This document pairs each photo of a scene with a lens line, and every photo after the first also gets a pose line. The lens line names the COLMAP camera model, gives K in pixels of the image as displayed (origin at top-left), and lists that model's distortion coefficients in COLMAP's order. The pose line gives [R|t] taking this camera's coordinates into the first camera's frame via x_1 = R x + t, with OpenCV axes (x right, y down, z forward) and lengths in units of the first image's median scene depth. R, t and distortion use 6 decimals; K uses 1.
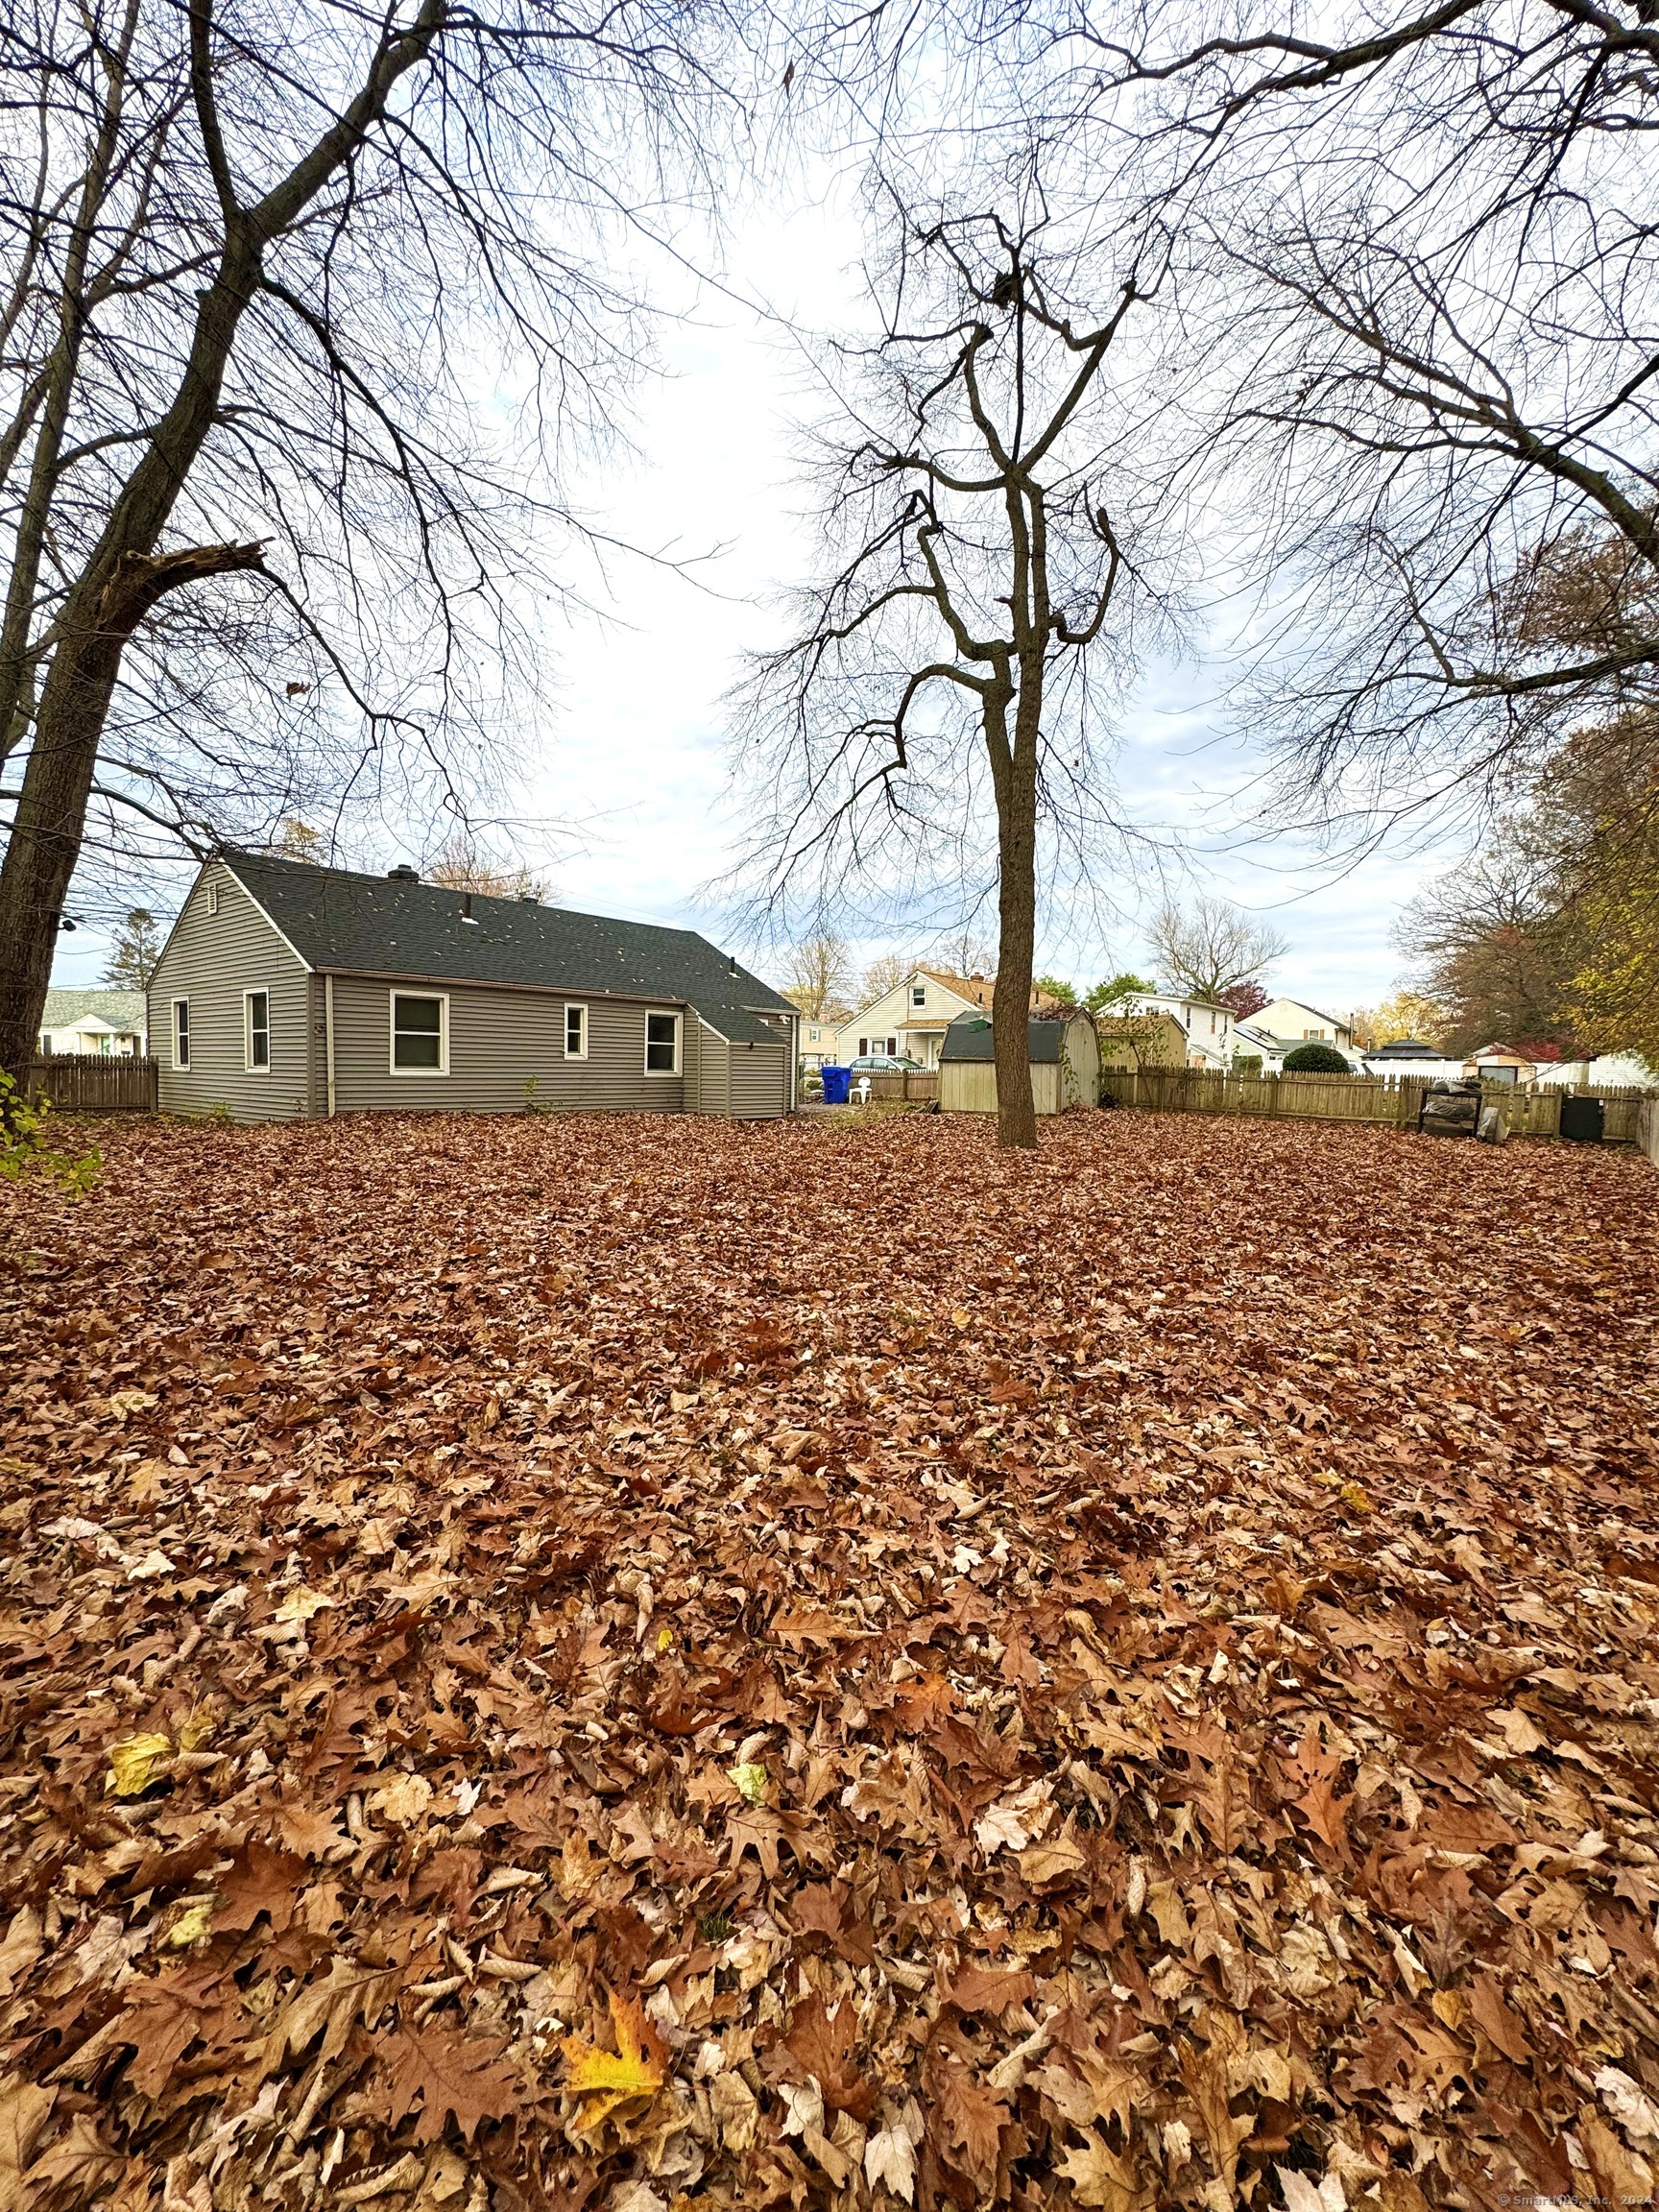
lens RADIAL K [[882.5, 0, 832.7], [0, 882.5, 1104.8], [0, 0, 1]] dist [-0.002356, 0.000315]
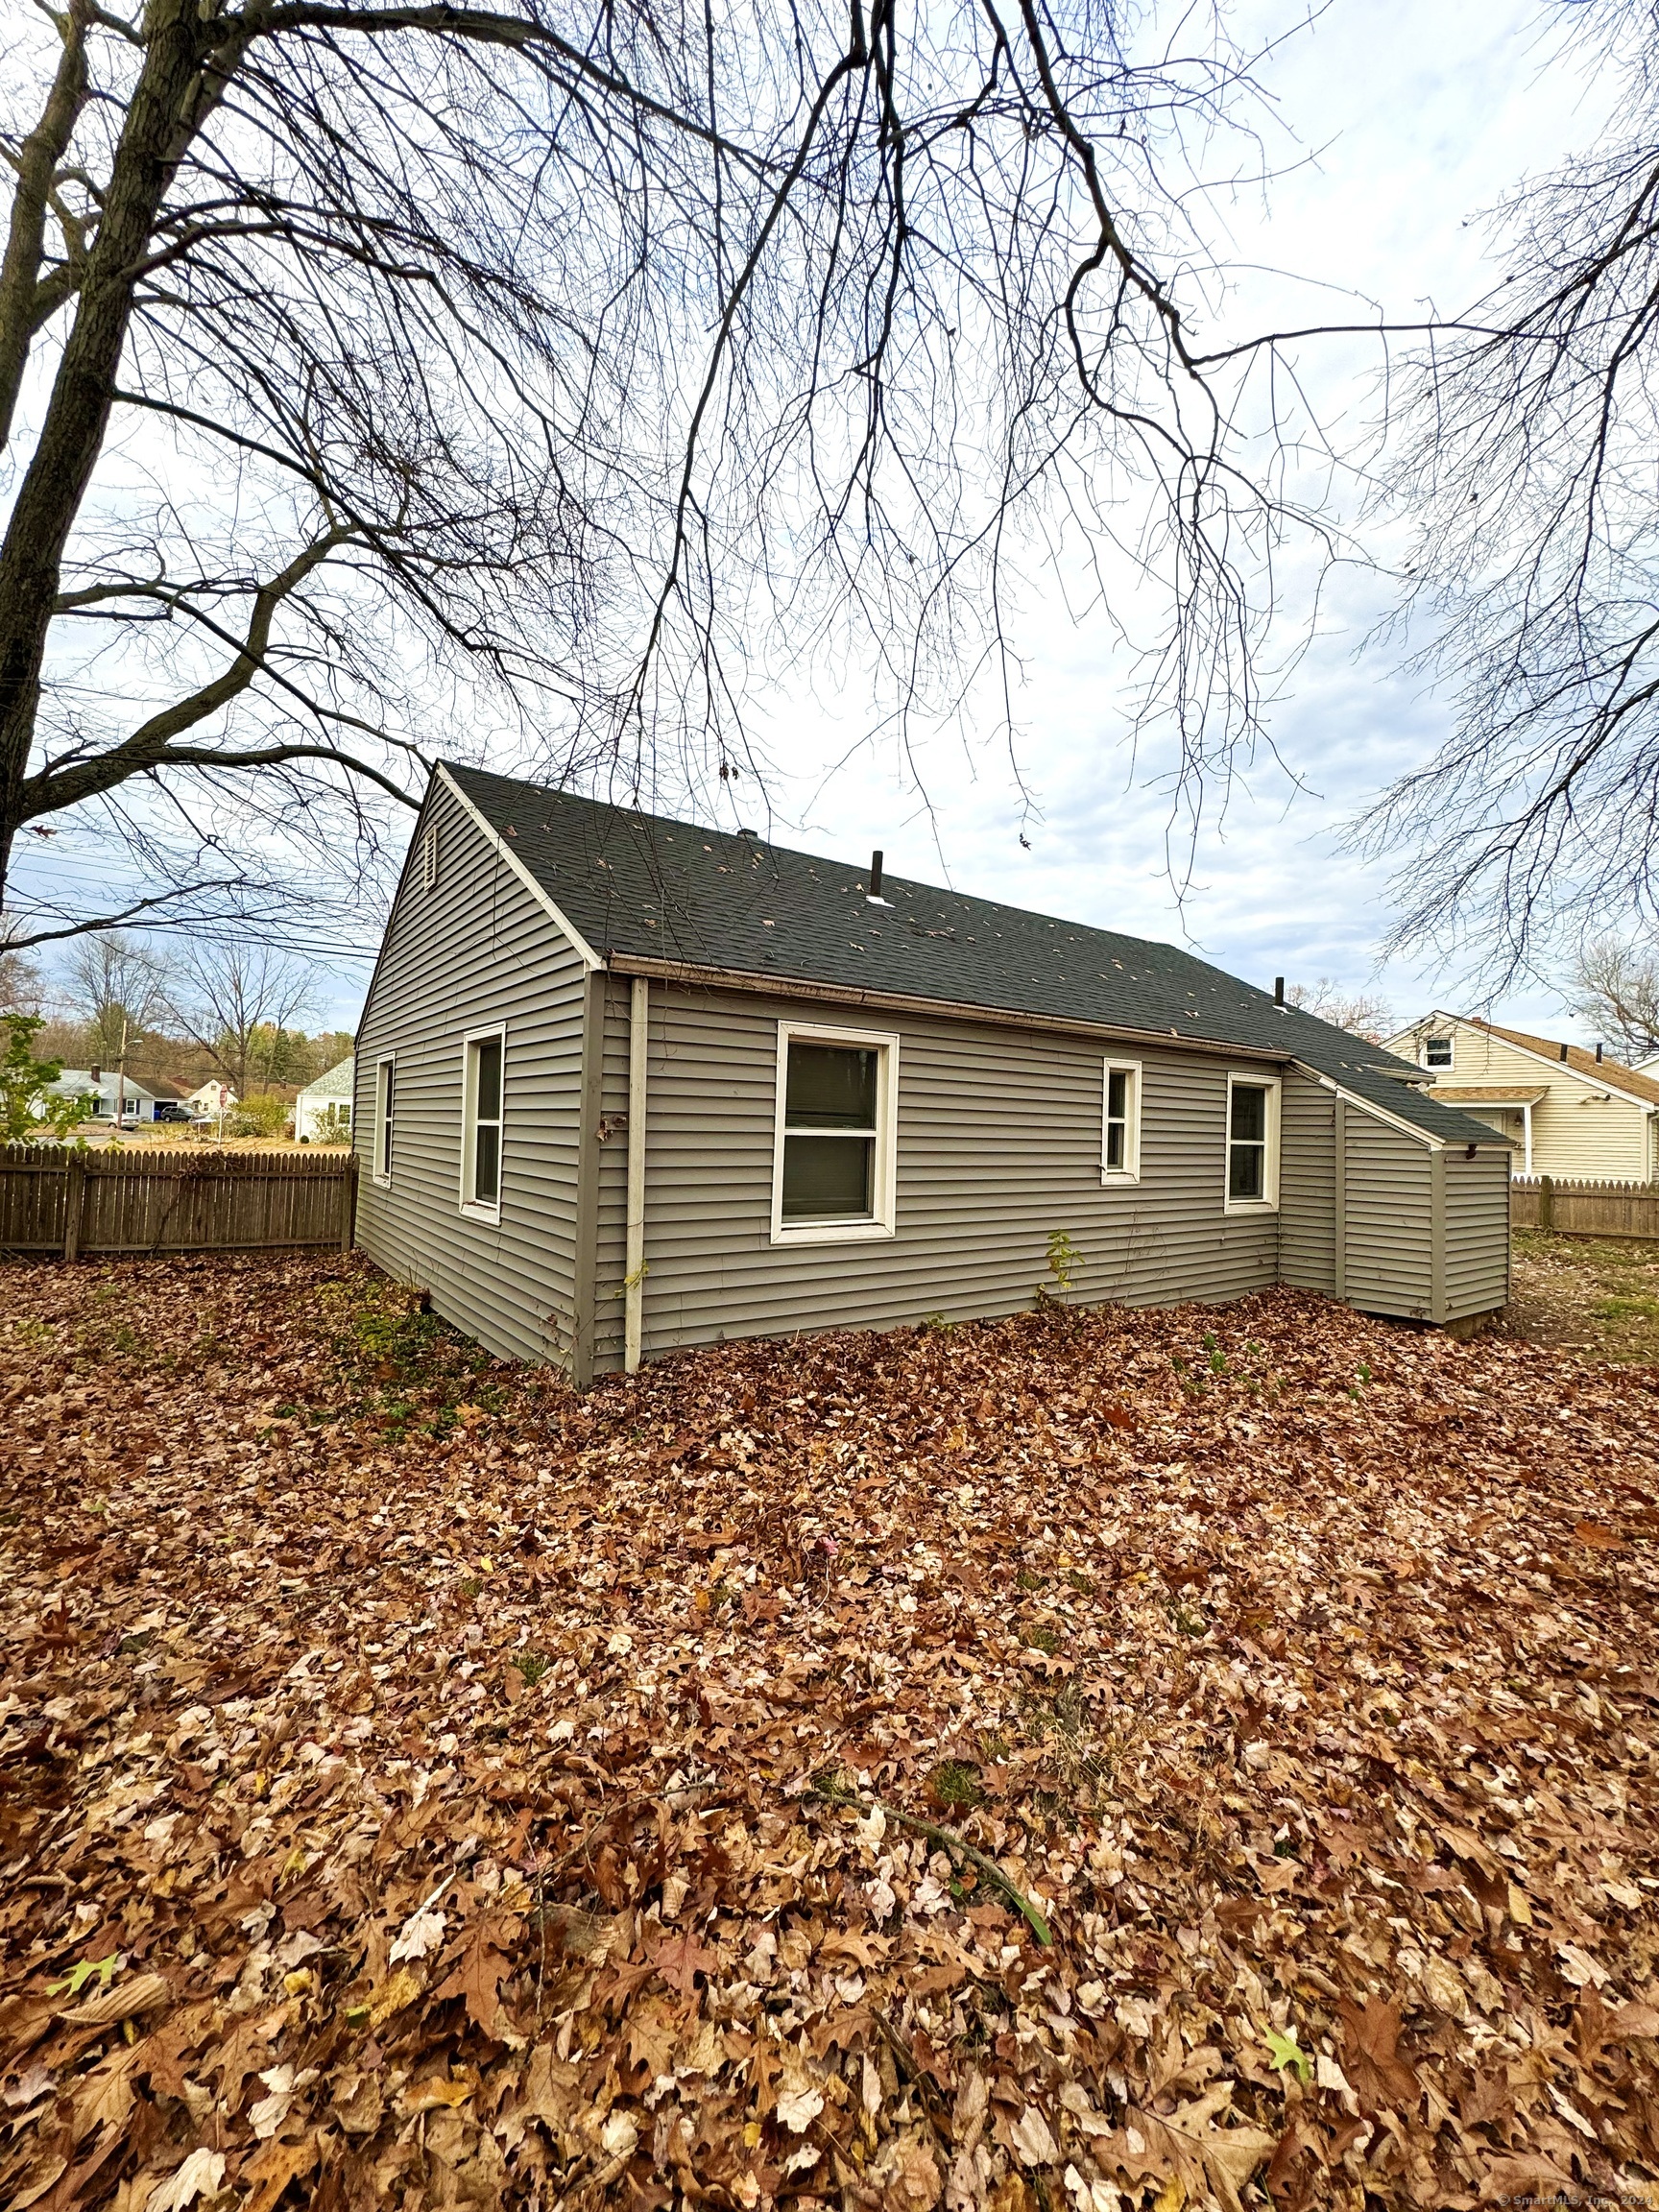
lens RADIAL K [[882.5, 0, 832.7], [0, 882.5, 1104.8], [0, 0, 1]] dist [-0.002356, 0.000315]
pose [[0.962733, 0.005600, -0.270396, -0.361490], [-0.024907, 0.997373, -0.068025, -0.066406], [0.269304, 0.072224, 0.960343, 0.615605]]
